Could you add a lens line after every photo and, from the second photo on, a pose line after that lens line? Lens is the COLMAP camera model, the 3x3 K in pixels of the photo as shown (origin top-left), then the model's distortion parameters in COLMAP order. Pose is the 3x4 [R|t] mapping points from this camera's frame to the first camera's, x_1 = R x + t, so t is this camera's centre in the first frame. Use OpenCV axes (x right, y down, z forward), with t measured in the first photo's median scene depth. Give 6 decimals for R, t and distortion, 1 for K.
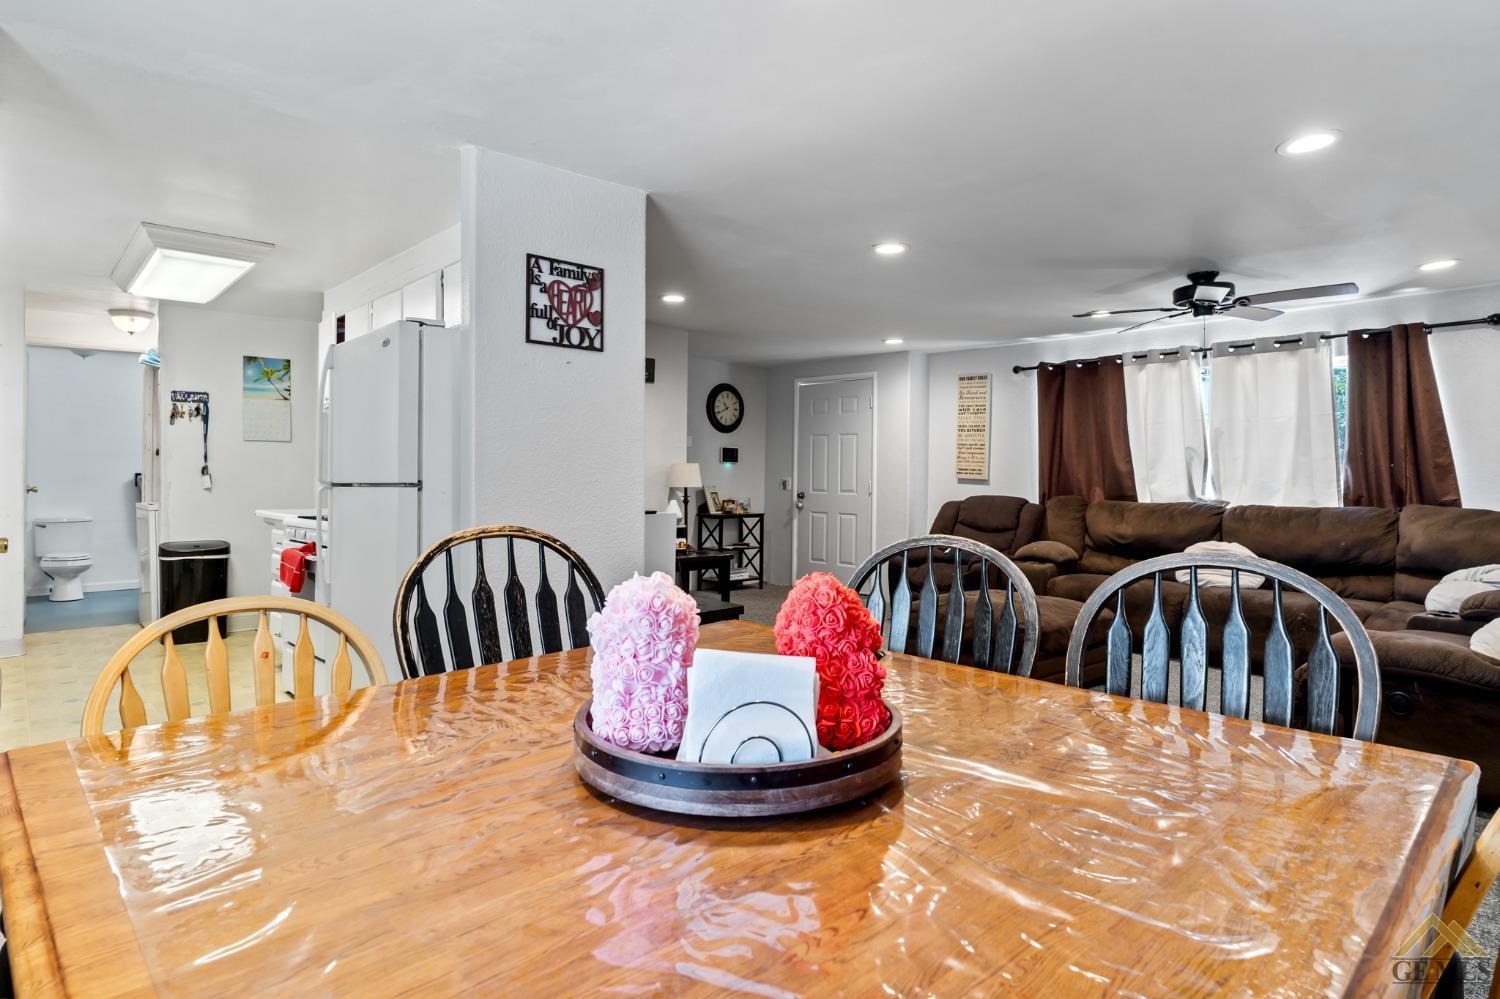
lens RADIAL K [[824.8, 0, 744.4], [0, 824.8, 469.3], [0, 0, 1]] dist [0.001494, 0.001053]
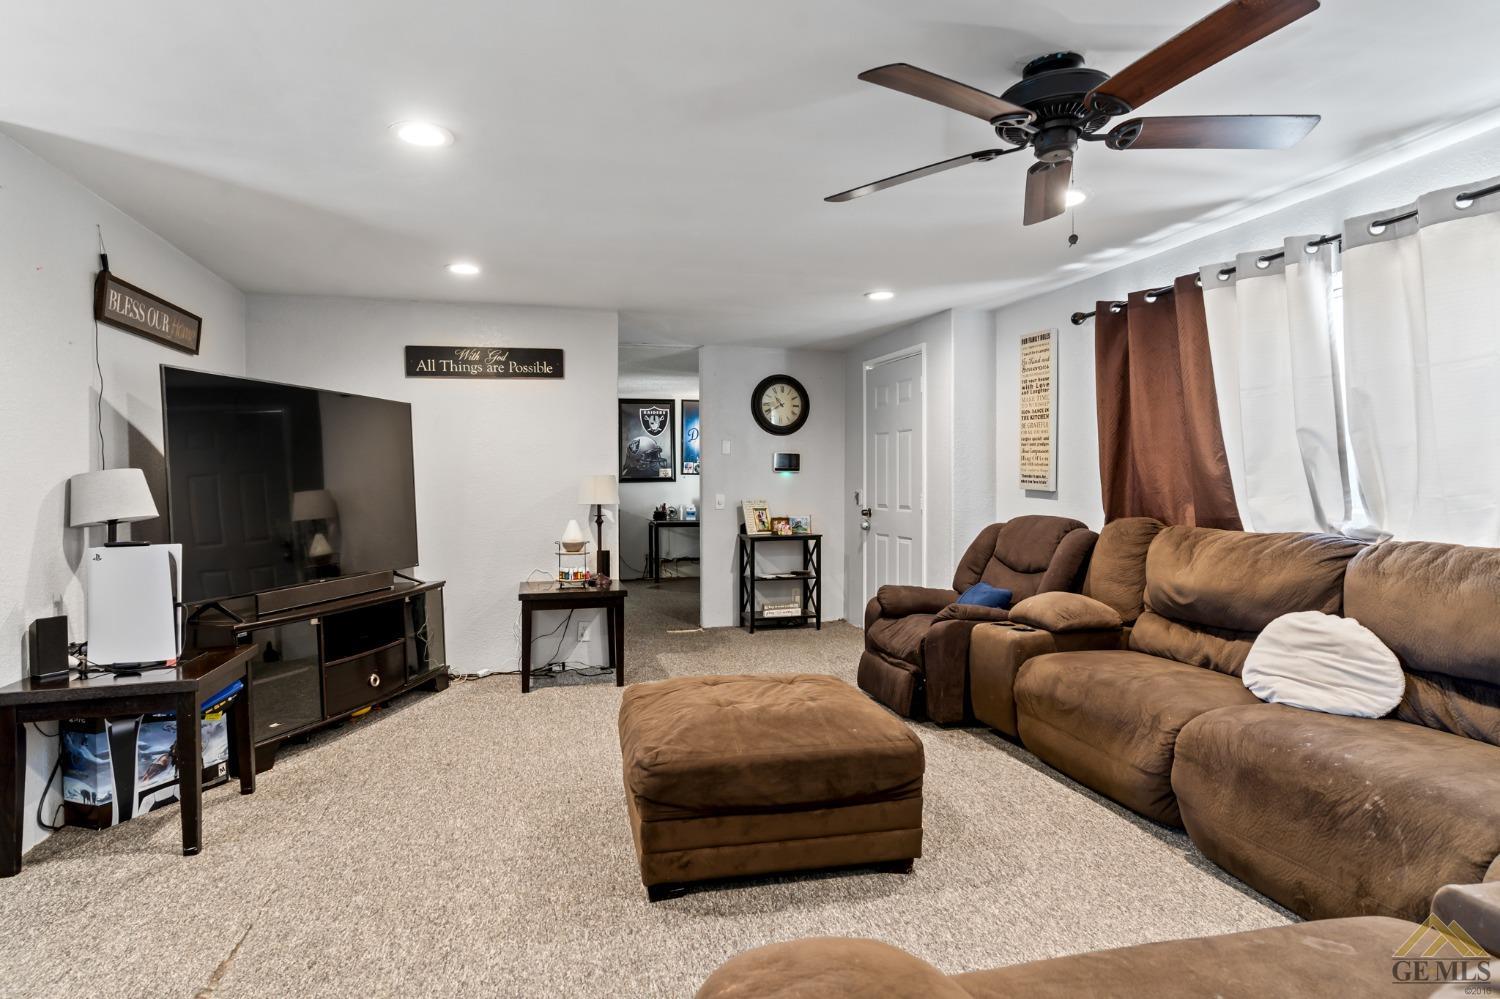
lens RADIAL K [[833.1, 0, 743.5], [0, 833.1, 490.9], [0, 0, 1]] dist [-0.003125, 0.000501]
pose [[0.891103, -0.007565, -0.453737, 0.449772], [0.014030, 0.999842, 0.010885, 0.001825], [0.453583, -0.016066, 0.891069, 0.355211]]
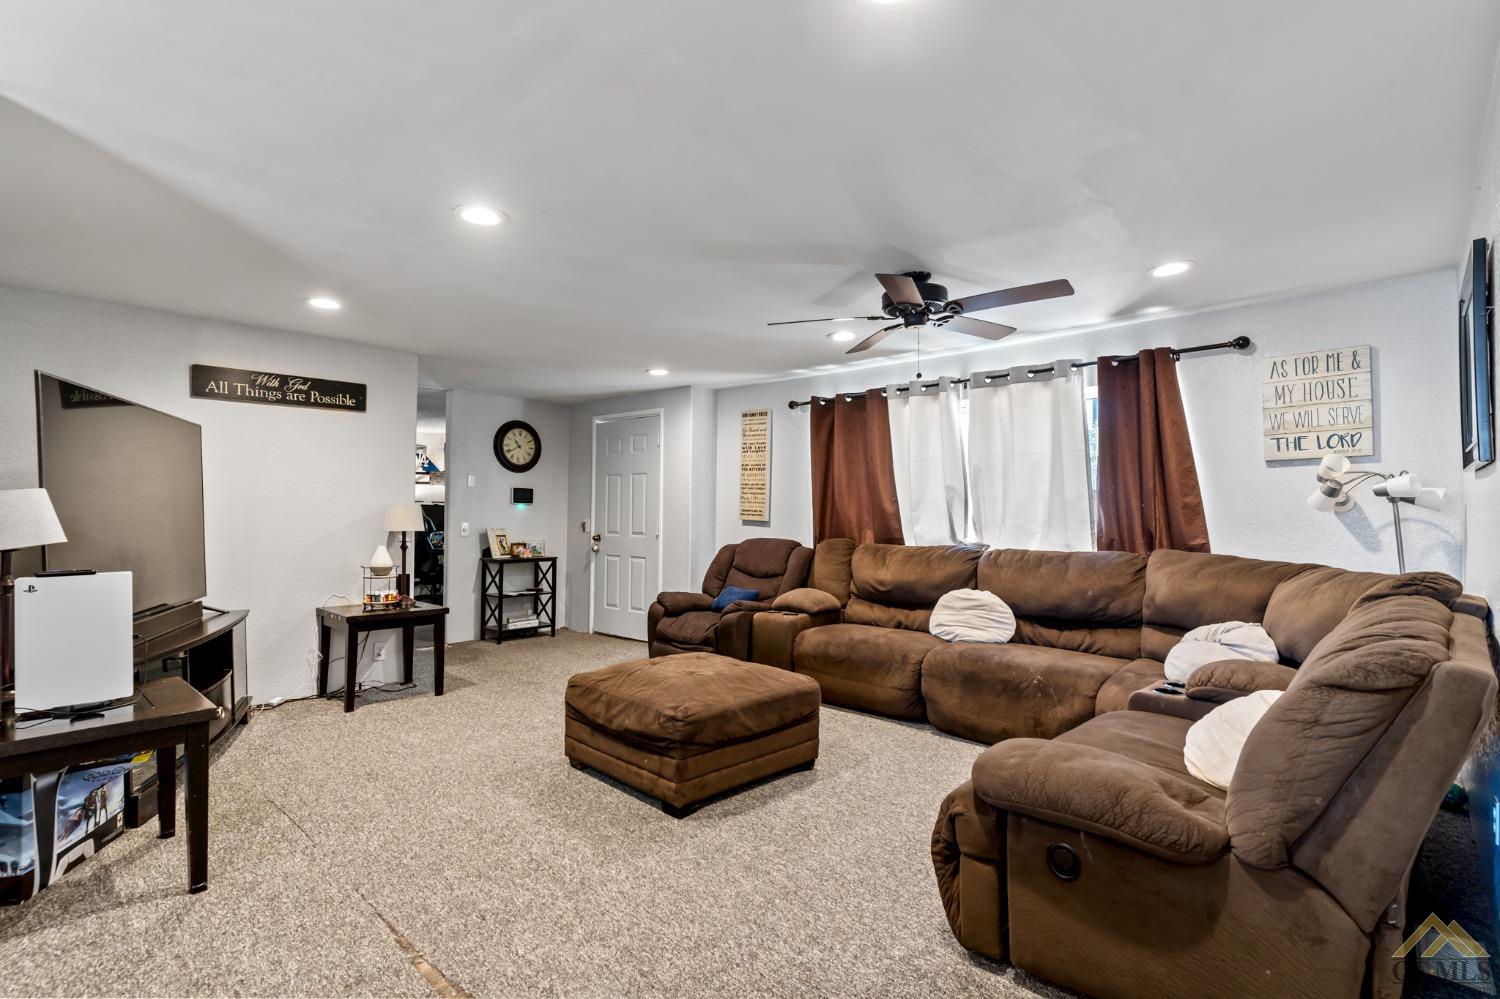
lens RADIAL K [[714.8, 0, 756.9], [0, 714.8, 502.9], [0, 0, 1]] dist [0.000051, 0.000143]
pose [[0.994910, 0.000519, 0.100768, 0.238401], [0.000634, 0.999935, -0.011411, 0.000821], [-0.100768, 0.011417, 0.994844, 0.219539]]
